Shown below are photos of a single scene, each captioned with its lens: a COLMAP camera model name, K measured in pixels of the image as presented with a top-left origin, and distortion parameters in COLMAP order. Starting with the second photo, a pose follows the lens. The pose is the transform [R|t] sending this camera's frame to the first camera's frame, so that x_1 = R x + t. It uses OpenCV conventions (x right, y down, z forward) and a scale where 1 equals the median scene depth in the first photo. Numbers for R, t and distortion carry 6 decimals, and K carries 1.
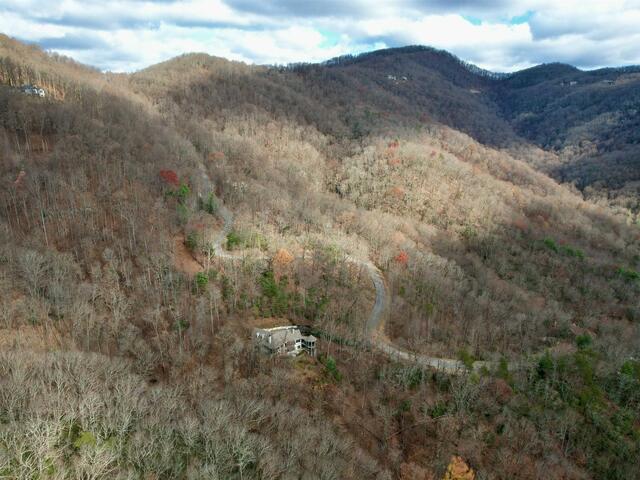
lens RADIAL K [[462.2, 0, 320.0], [0, 462.2, 240.0], [0, 0, 1]] dist [-0.115657, 0.092201]
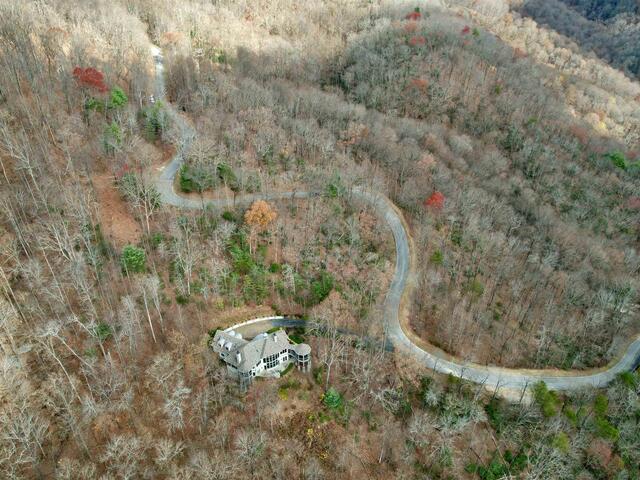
lens RADIAL K [[462.2, 0, 320.0], [0, 462.2, 240.0], [0, 0, 1]] dist [-0.115657, 0.092201]
pose [[0.999995, -0.003001, -0.000484, 0.004499], [0.003021, 0.963609, 0.267297, -0.081063], [-0.000336, -0.267298, 0.963614, 0.290531]]
